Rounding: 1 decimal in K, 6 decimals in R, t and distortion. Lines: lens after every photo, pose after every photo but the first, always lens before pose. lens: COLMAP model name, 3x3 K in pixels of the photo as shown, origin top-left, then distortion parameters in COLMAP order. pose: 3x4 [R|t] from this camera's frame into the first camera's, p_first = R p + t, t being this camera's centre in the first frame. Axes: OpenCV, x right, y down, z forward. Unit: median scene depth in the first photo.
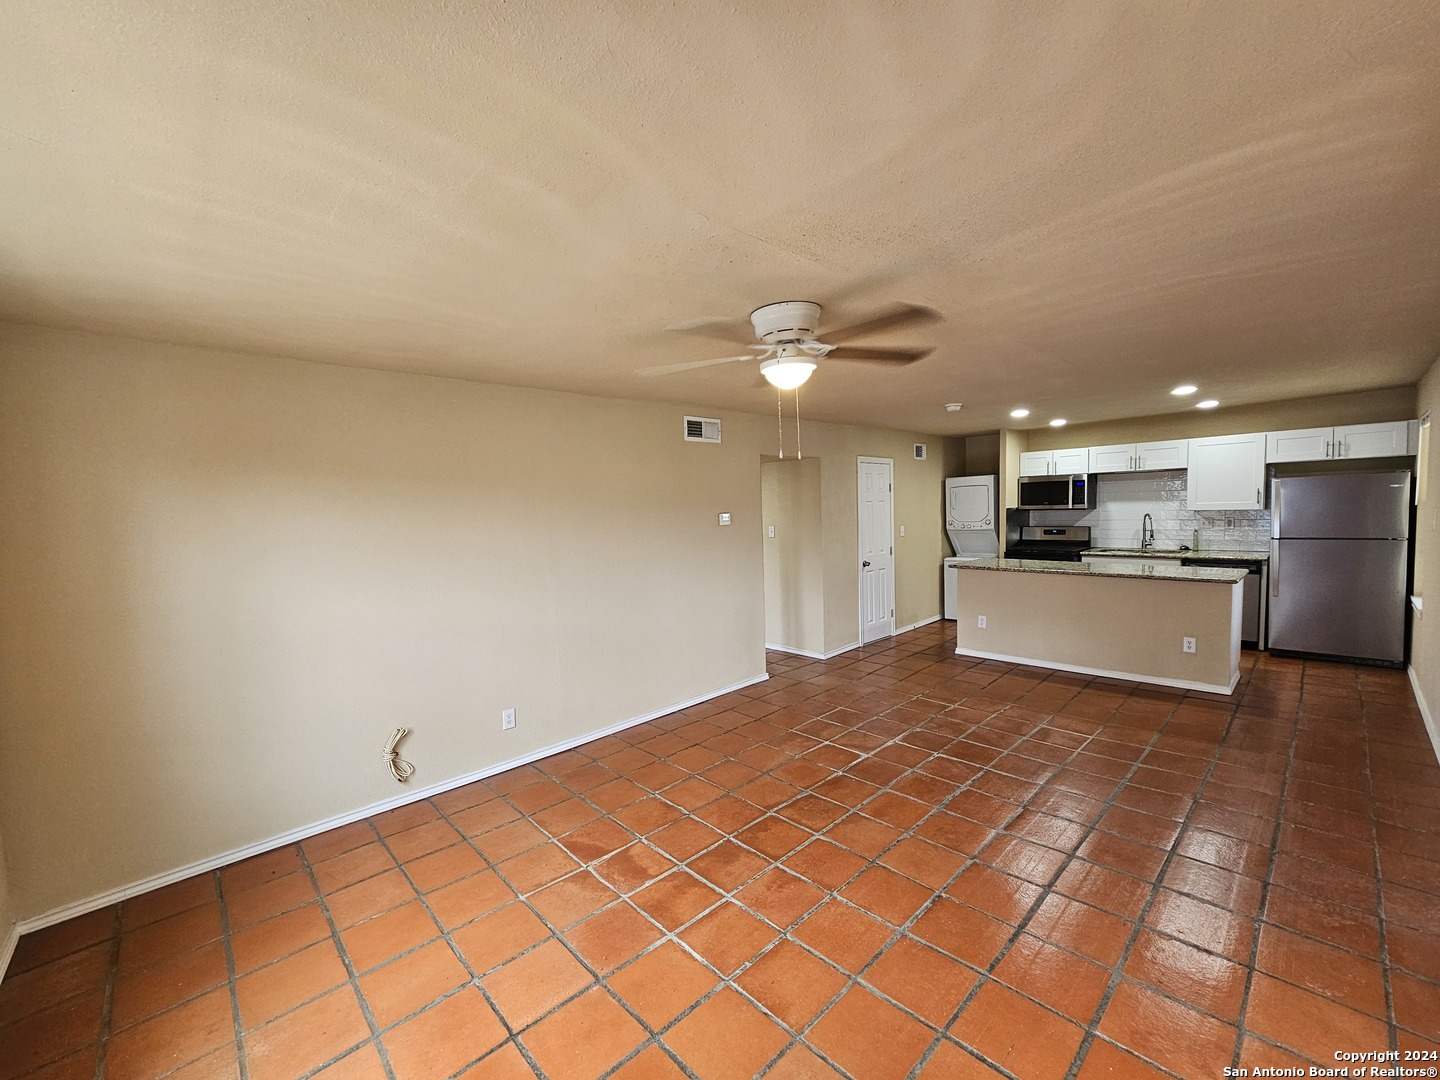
lens RADIAL K [[580.8, 0, 714.8], [0, 580.8, 544.6], [0, 0, 1]] dist [-0.002672, -0.001212]
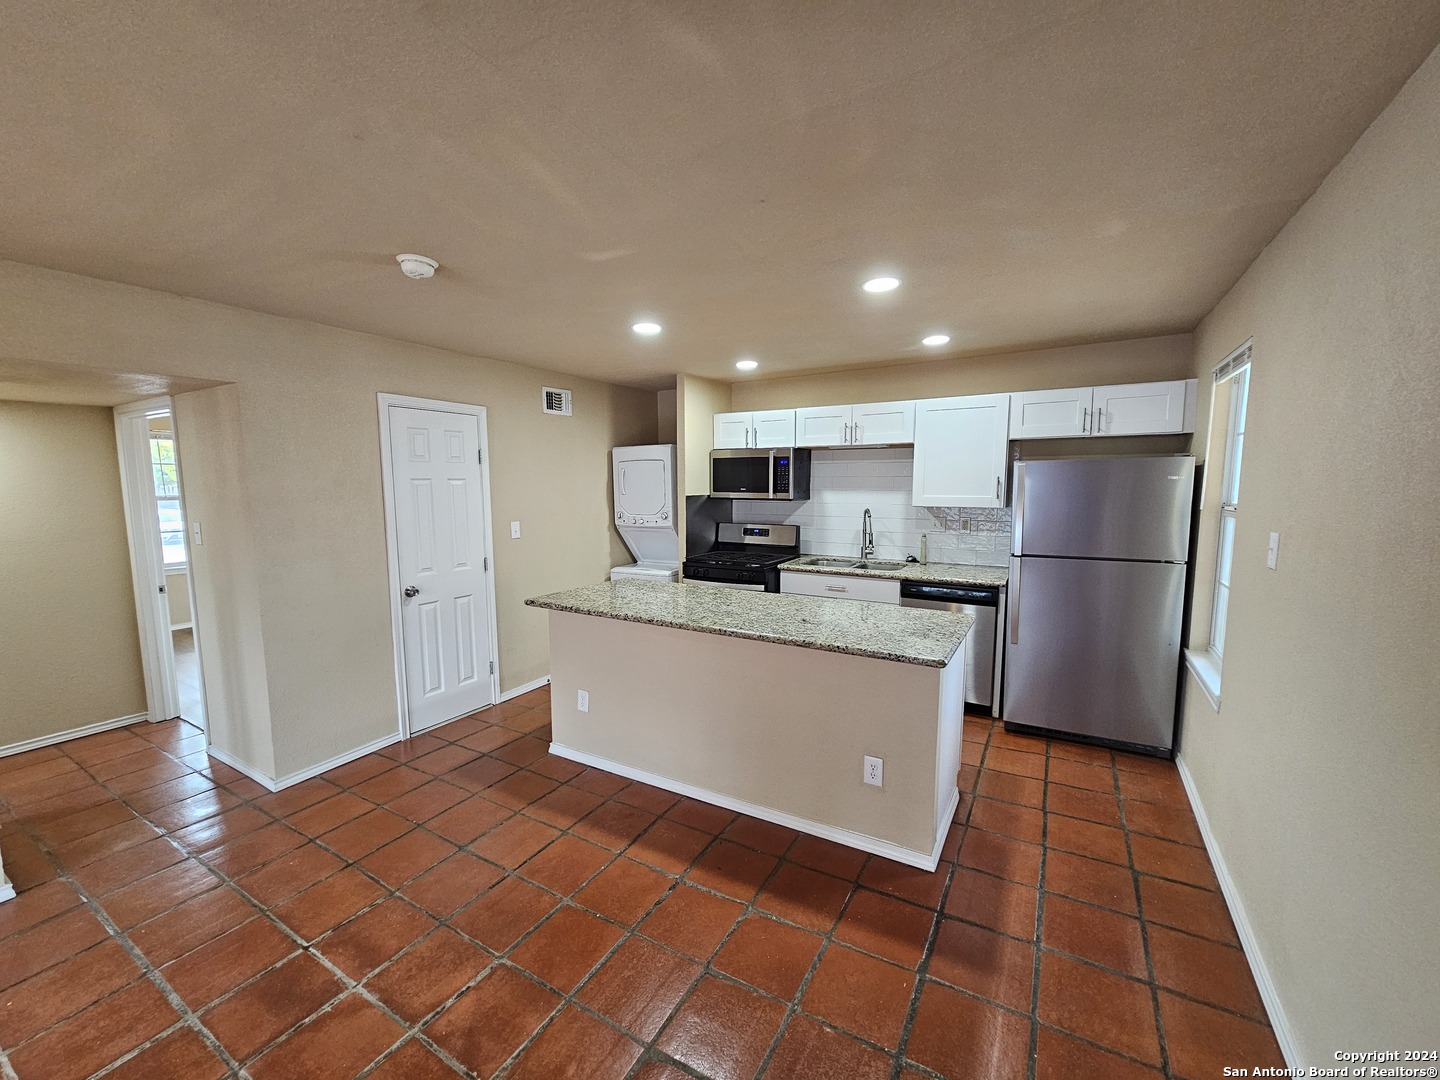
lens RADIAL K [[580.8, 0, 714.8], [0, 580.8, 544.6], [0, 0, 1]] dist [-0.002672, -0.001212]
pose [[0.960693, -0.001519, 0.277610, 0.402787], [-0.009210, 0.999260, 0.037339, -0.037096], [-0.277462, -0.038428, 0.959968, 0.408578]]
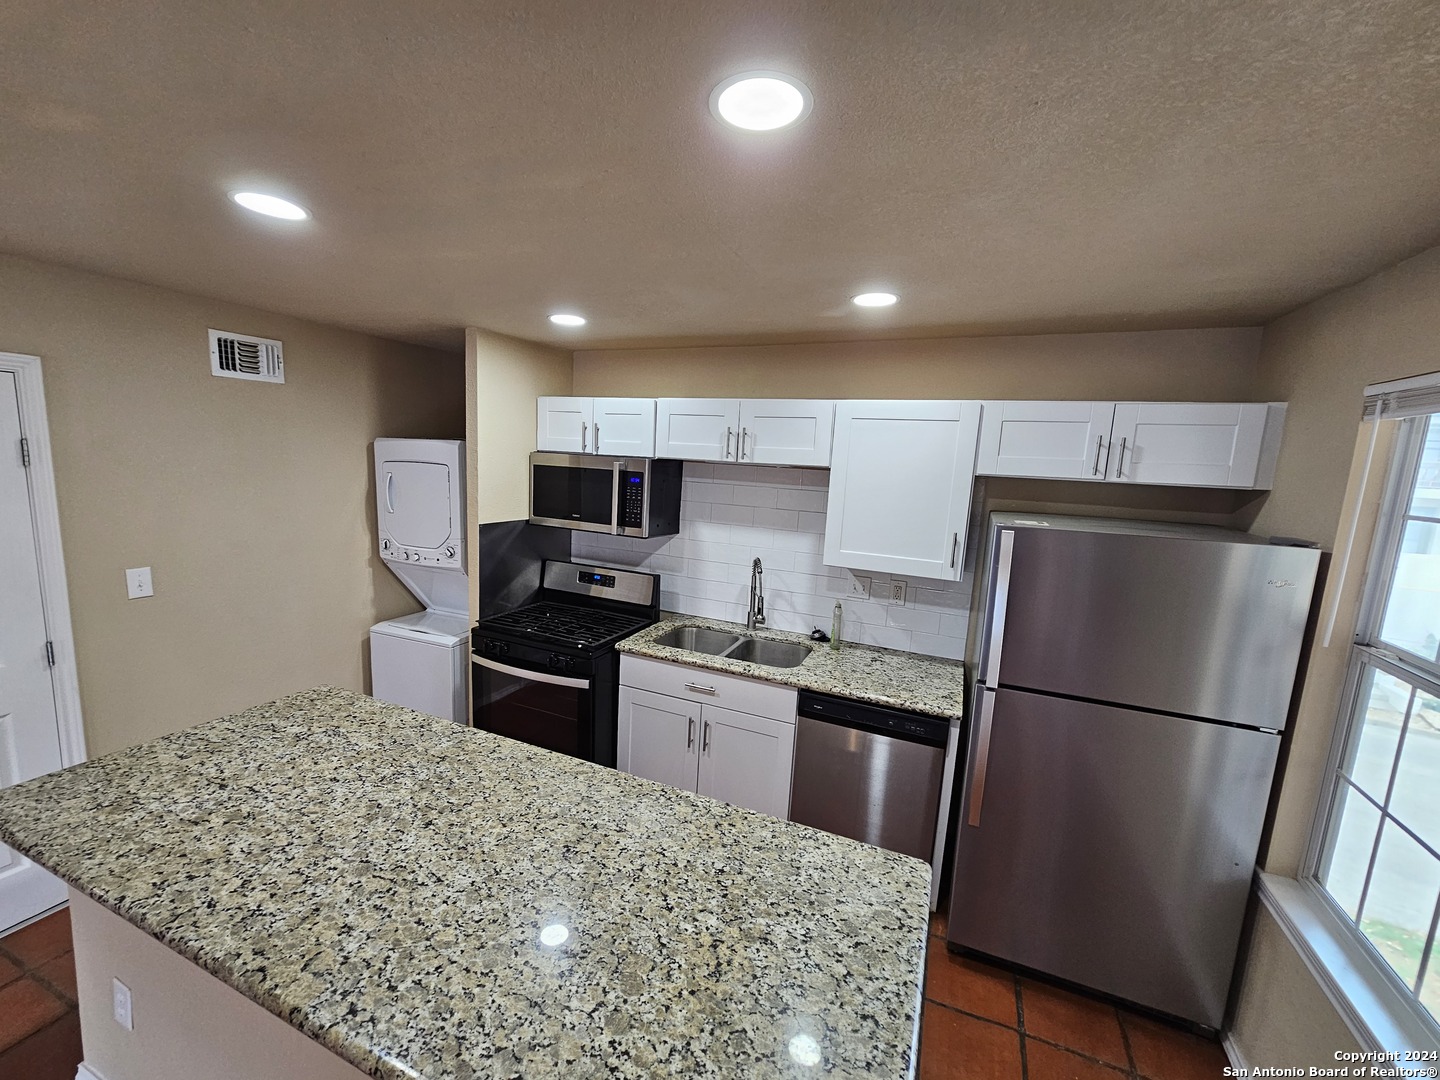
lens RADIAL K [[580.8, 0, 714.8], [0, 580.8, 544.6], [0, 0, 1]] dist [-0.002672, -0.001212]
pose [[0.913220, 0.020822, 0.406935, 0.560128], [-0.055641, 0.995711, 0.073917, -0.101856], [-0.403650, -0.090145, 0.910462, 0.633503]]
